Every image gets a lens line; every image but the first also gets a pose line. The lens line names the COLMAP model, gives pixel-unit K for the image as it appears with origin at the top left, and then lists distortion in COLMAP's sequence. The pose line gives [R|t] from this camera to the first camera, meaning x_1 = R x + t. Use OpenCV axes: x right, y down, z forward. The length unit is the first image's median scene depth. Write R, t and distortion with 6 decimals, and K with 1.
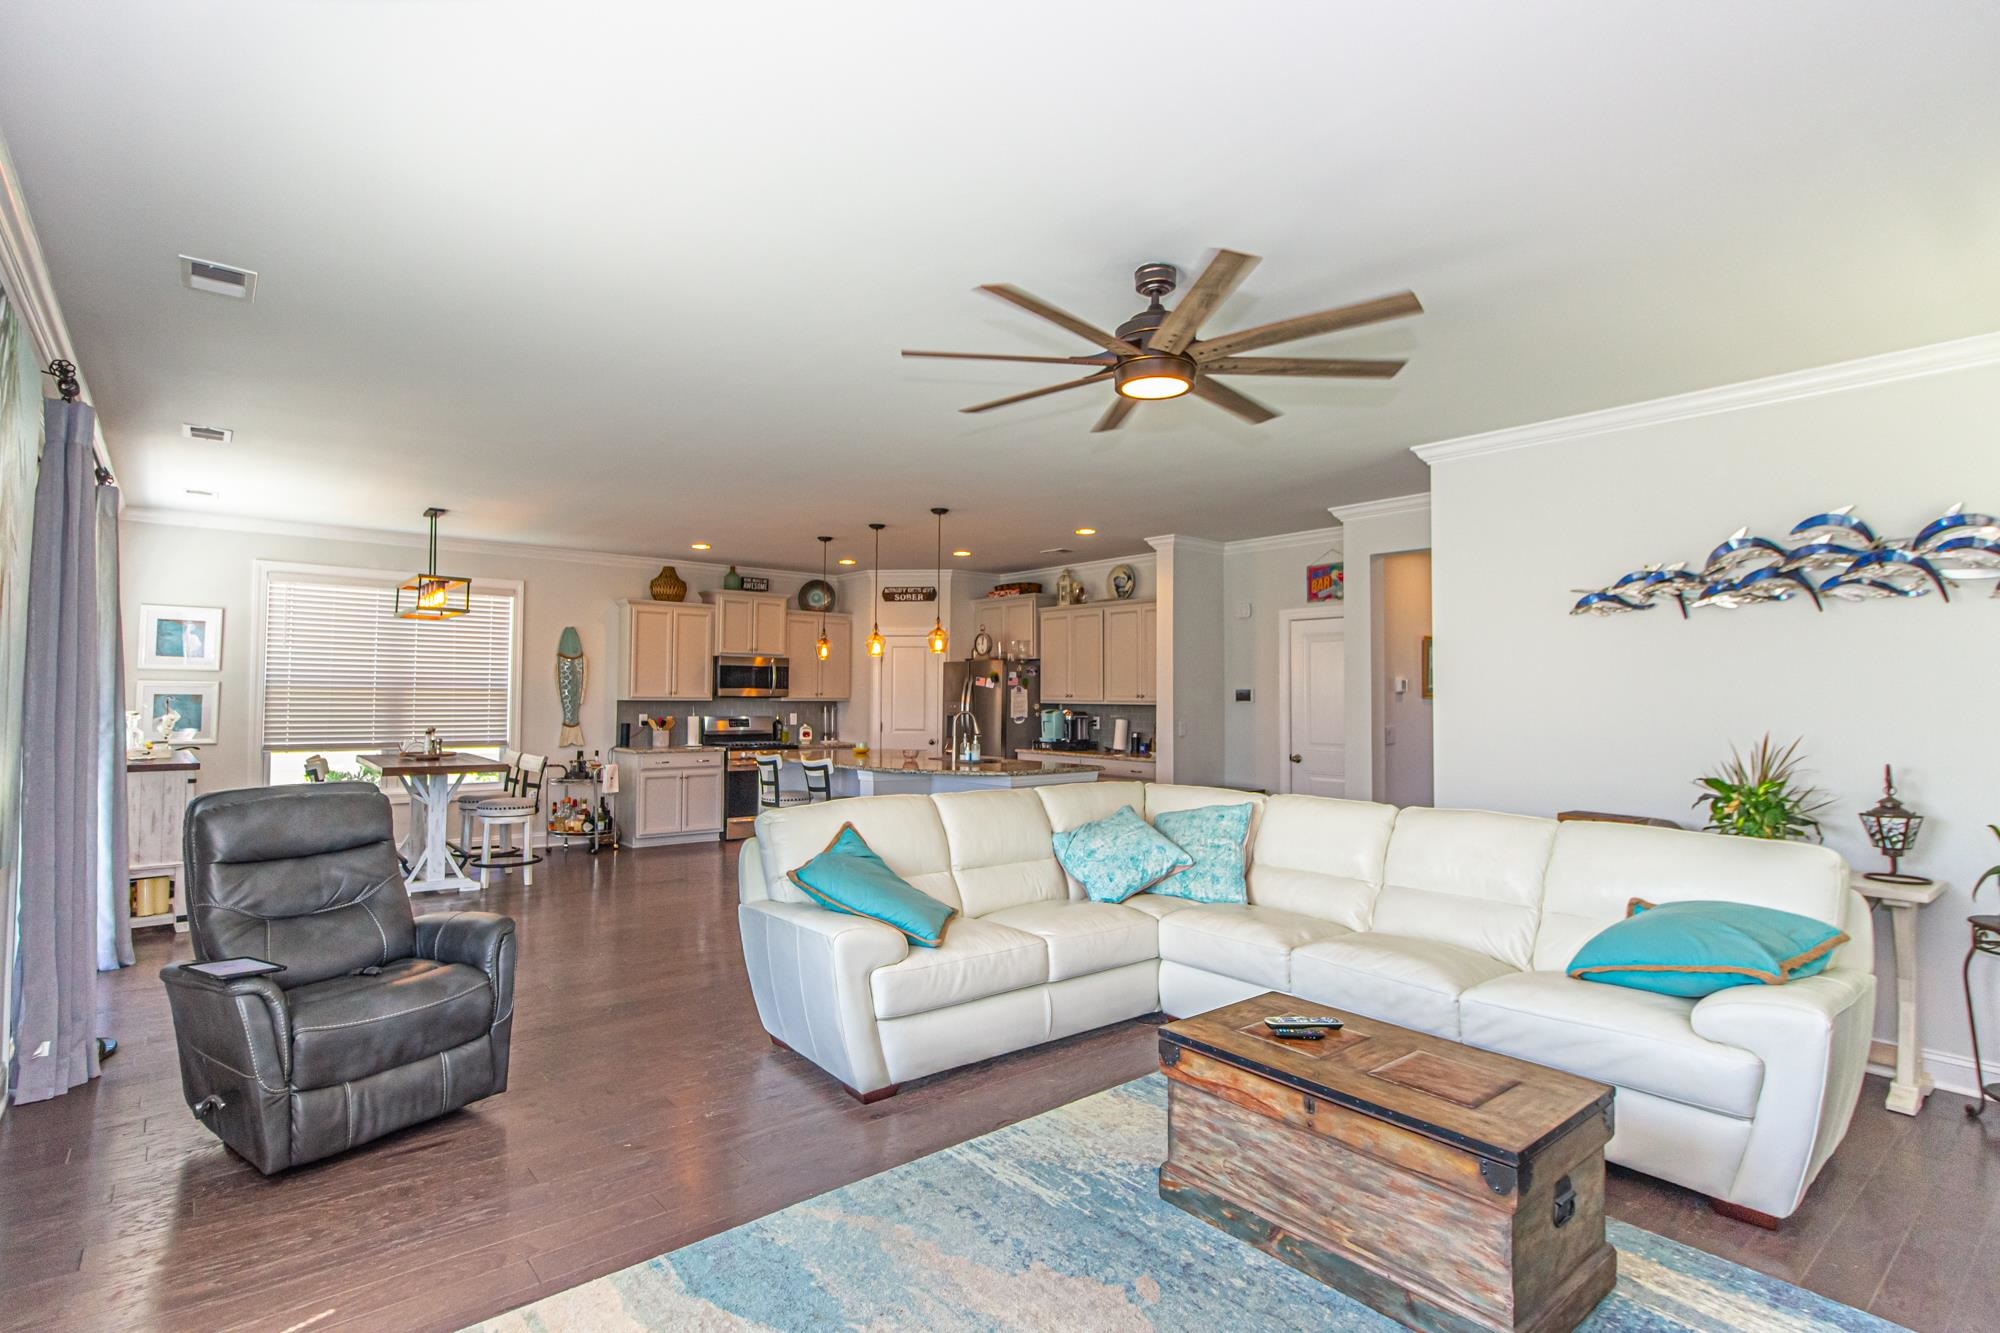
lens RADIAL K [[969.8, 0, 986.6], [0, 969.8, 665.3], [0, 0, 1]] dist [-0.005810, 0.002104]
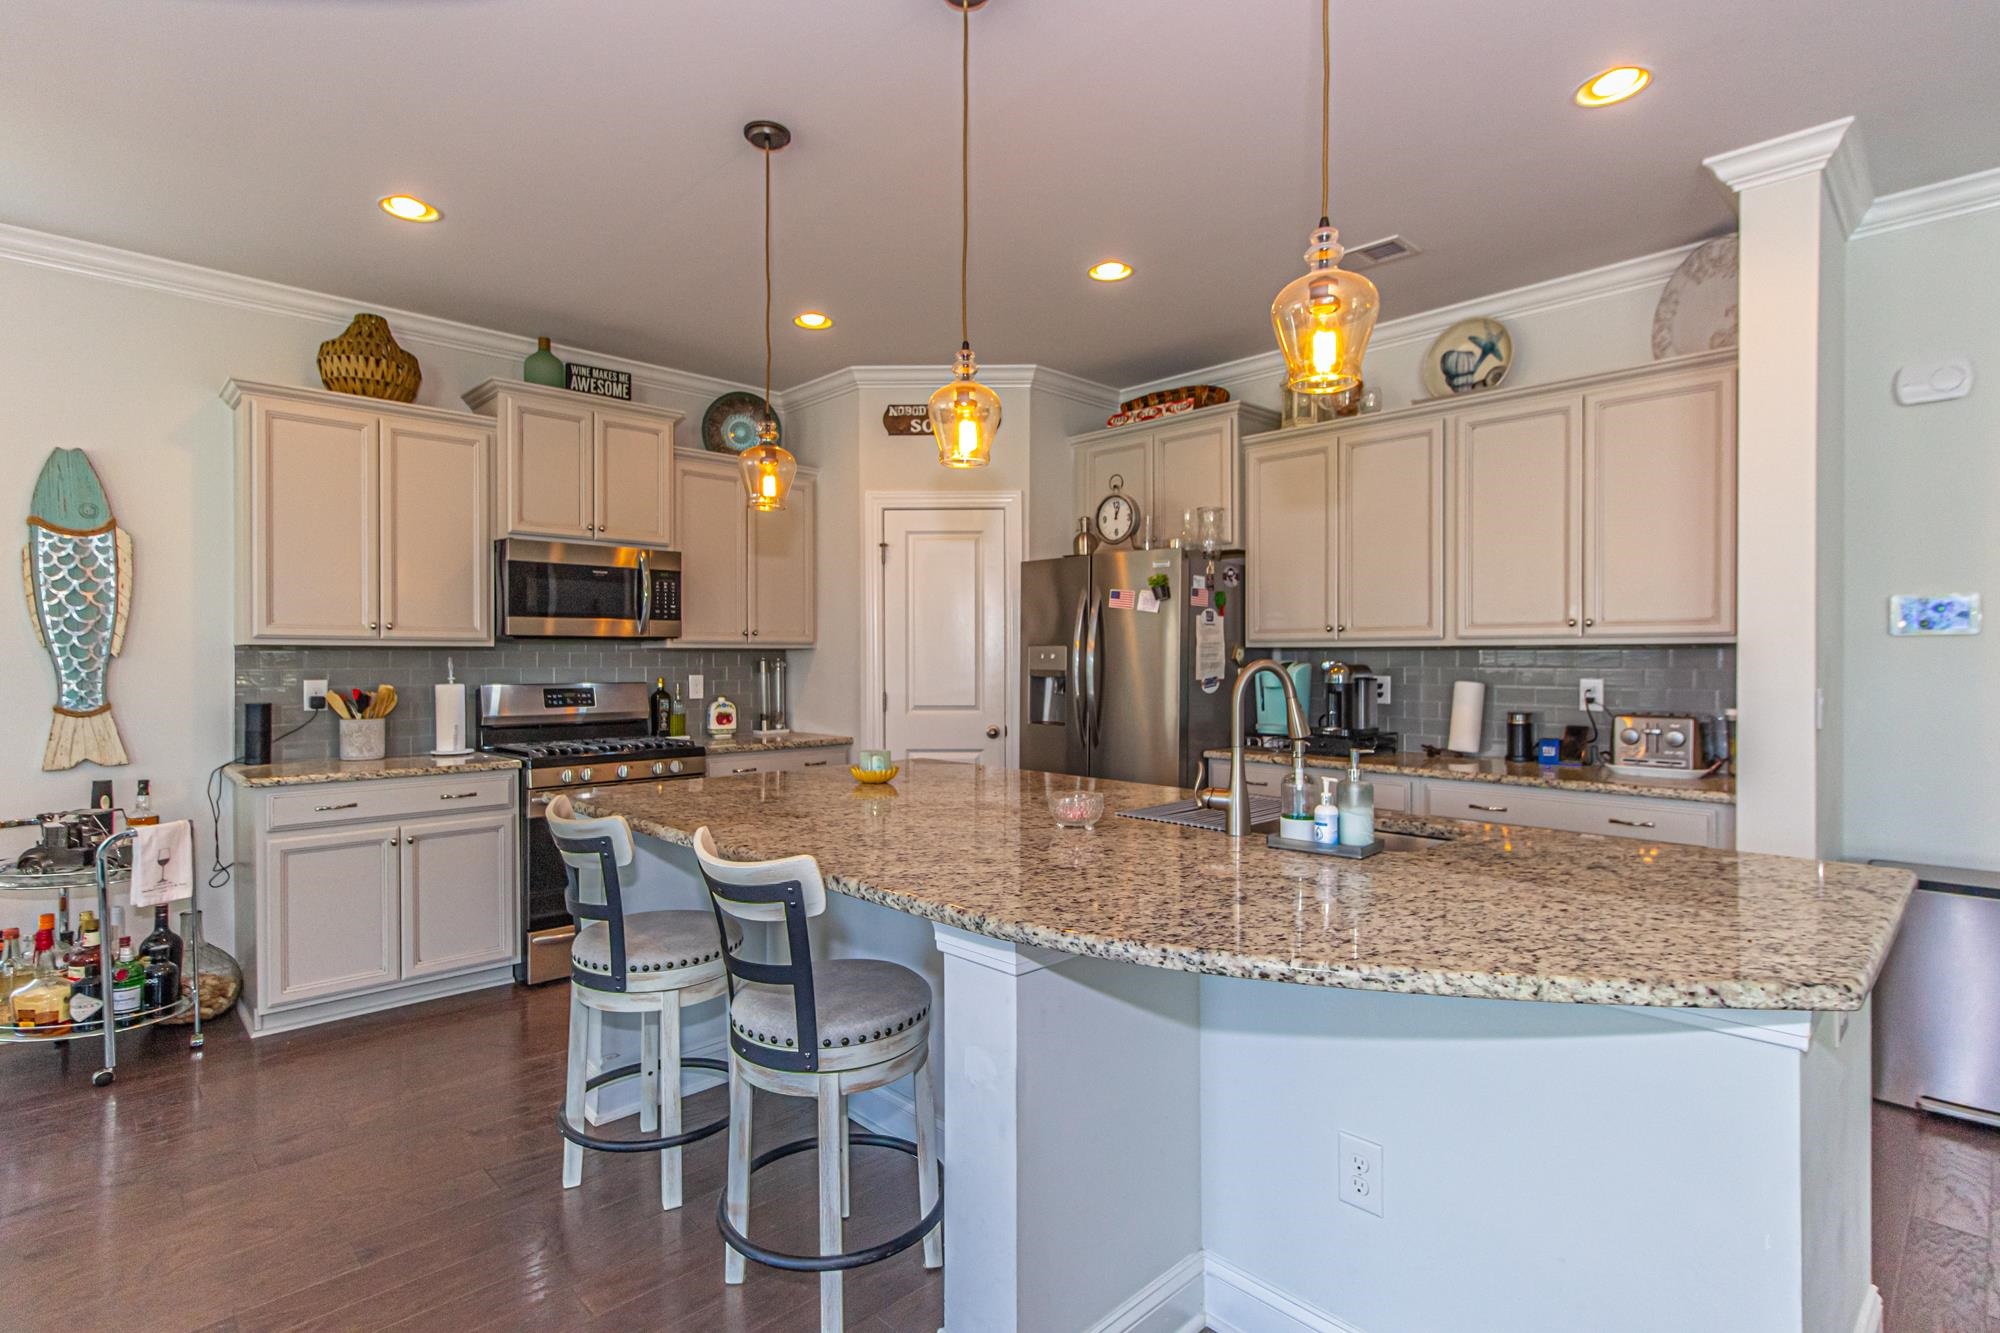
lens RADIAL K [[969.8, 0, 984.5], [0, 969.8, 662.4], [0, 0, 1]] dist [-0.005810, 0.002104]
pose [[0.997316, -0.008100, 0.072771, -0.102153], [0.005387, 0.999286, 0.037403, 0.029121], [-0.073022, -0.036911, 0.996647, 0.569297]]
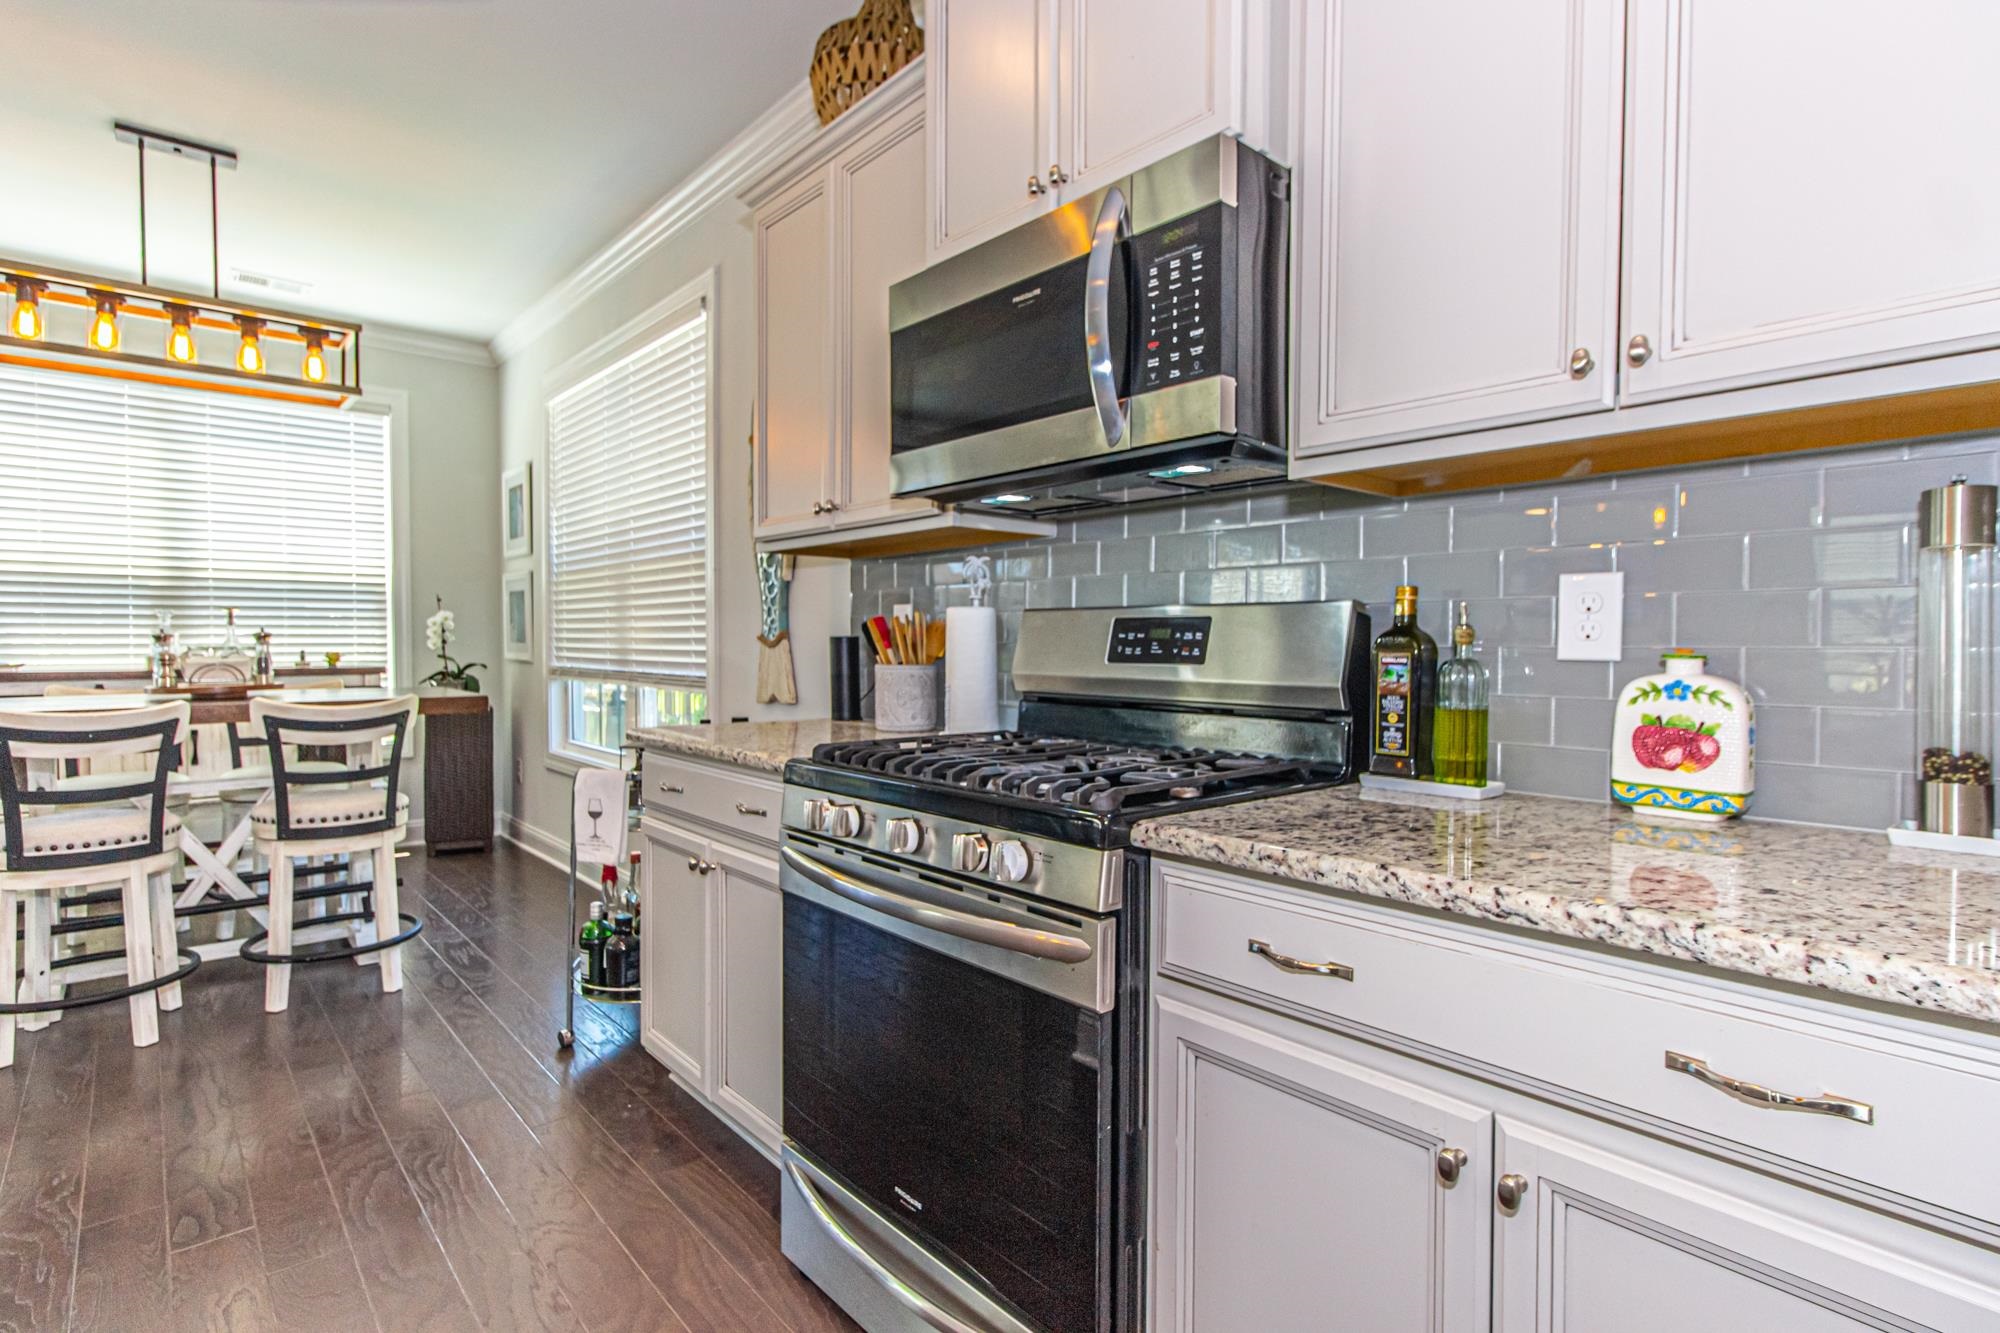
lens RADIAL K [[969.8, 0, 993.6], [0, 969.8, 667.4], [0, 0, 1]] dist [-0.005810, 0.002104]
pose [[0.041382, 0.019745, -0.998948, -0.079880], [0.030519, 0.999313, 0.021016, 0.062712], [0.998677, -0.031357, 0.040751, 1.007921]]
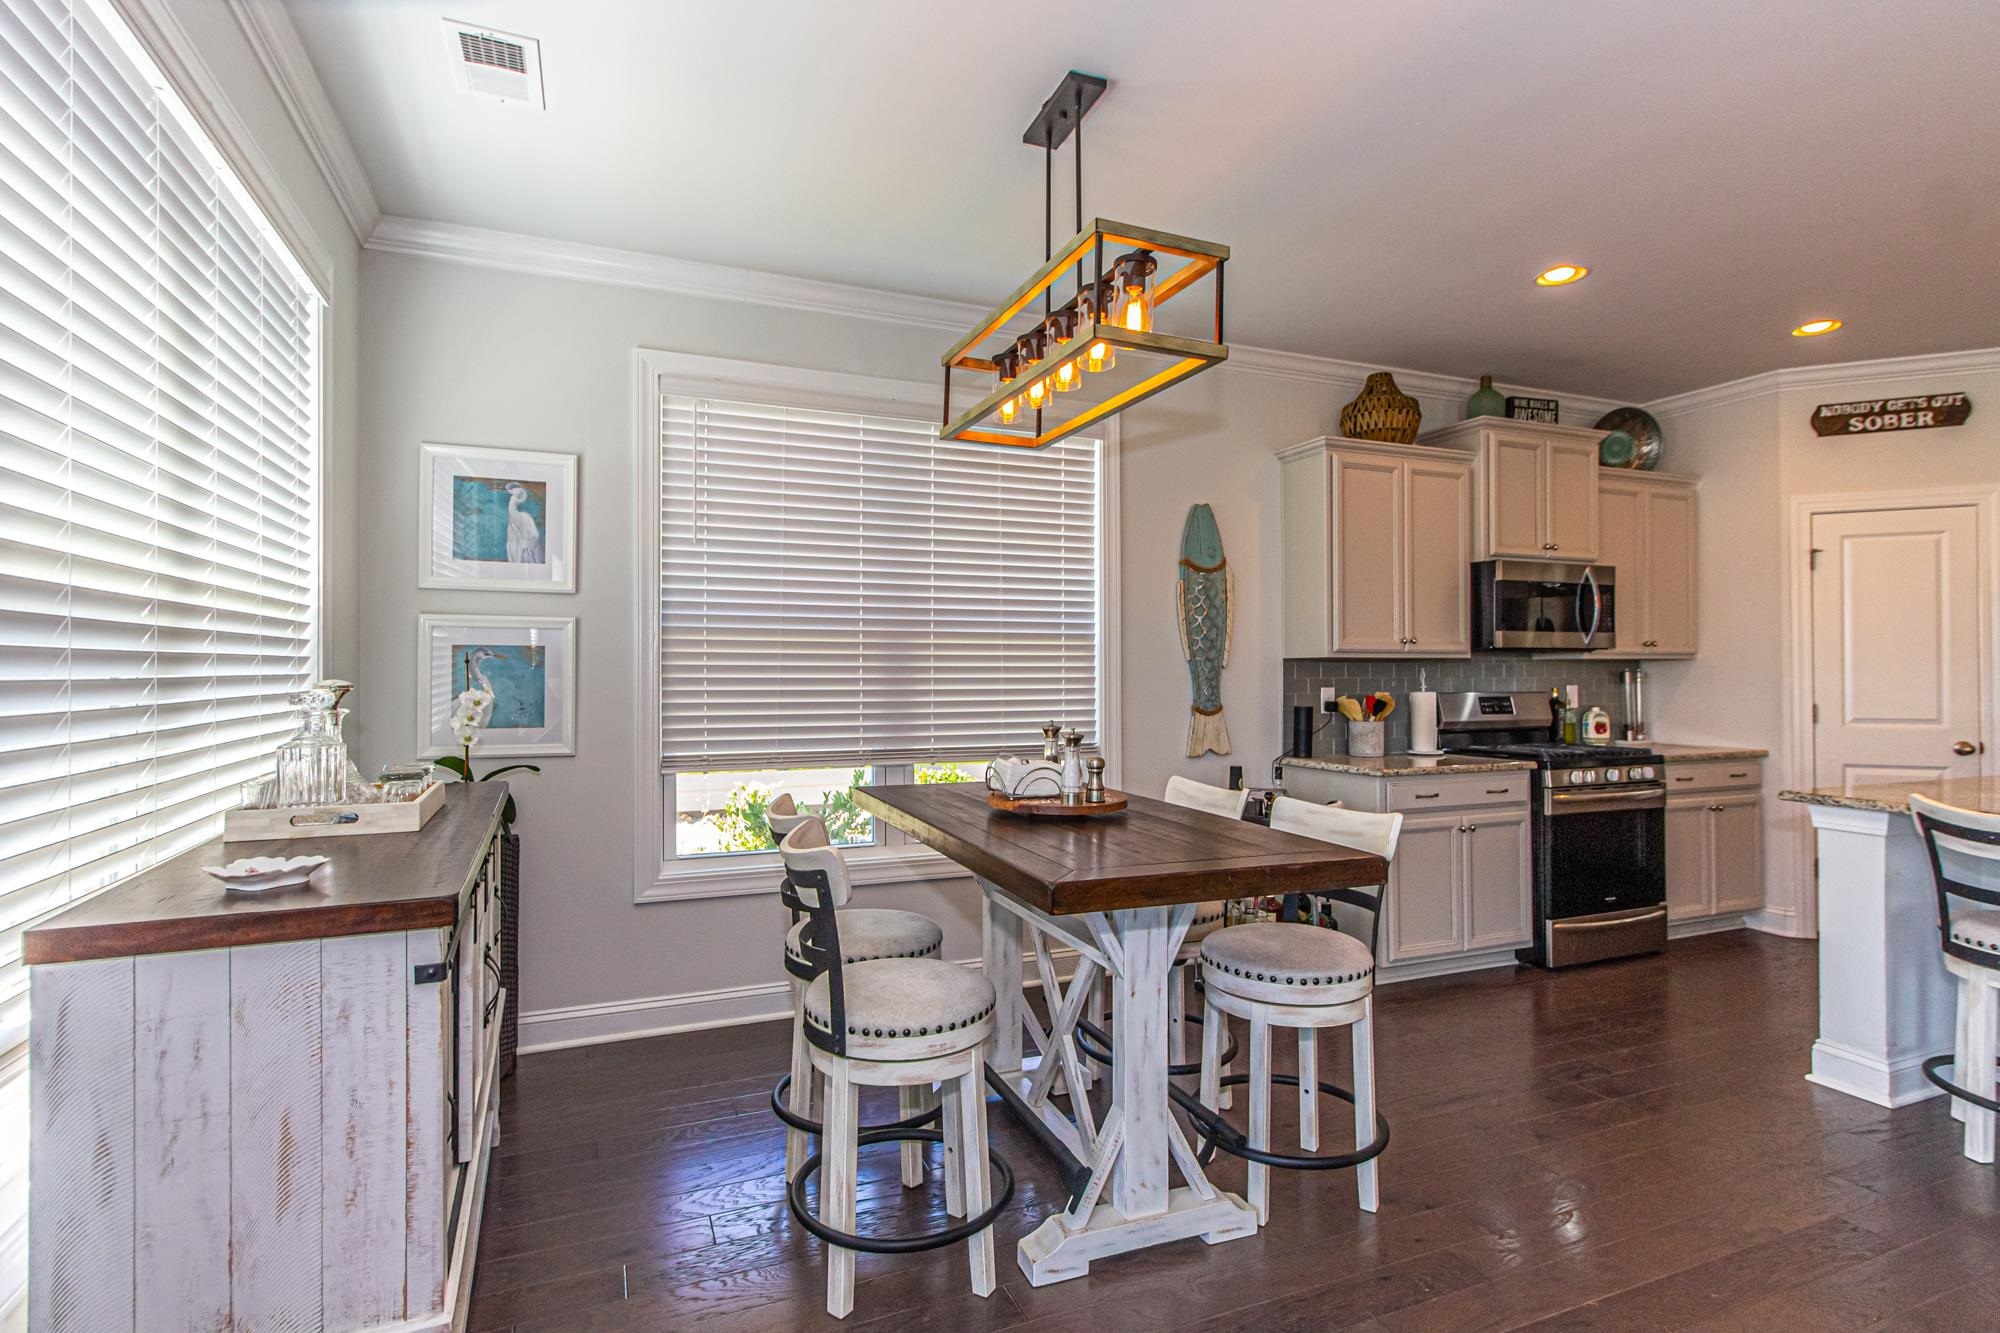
lens RADIAL K [[969.8, 0, 973.5], [0, 969.8, 663.3], [0, 0, 1]] dist [-0.005810, 0.002104]
pose [[0.950970, -0.011751, -0.309061, -0.370108], [0.019000, 0.999610, 0.020457, 0.025069], [0.308700, -0.025327, 0.950822, 0.485903]]
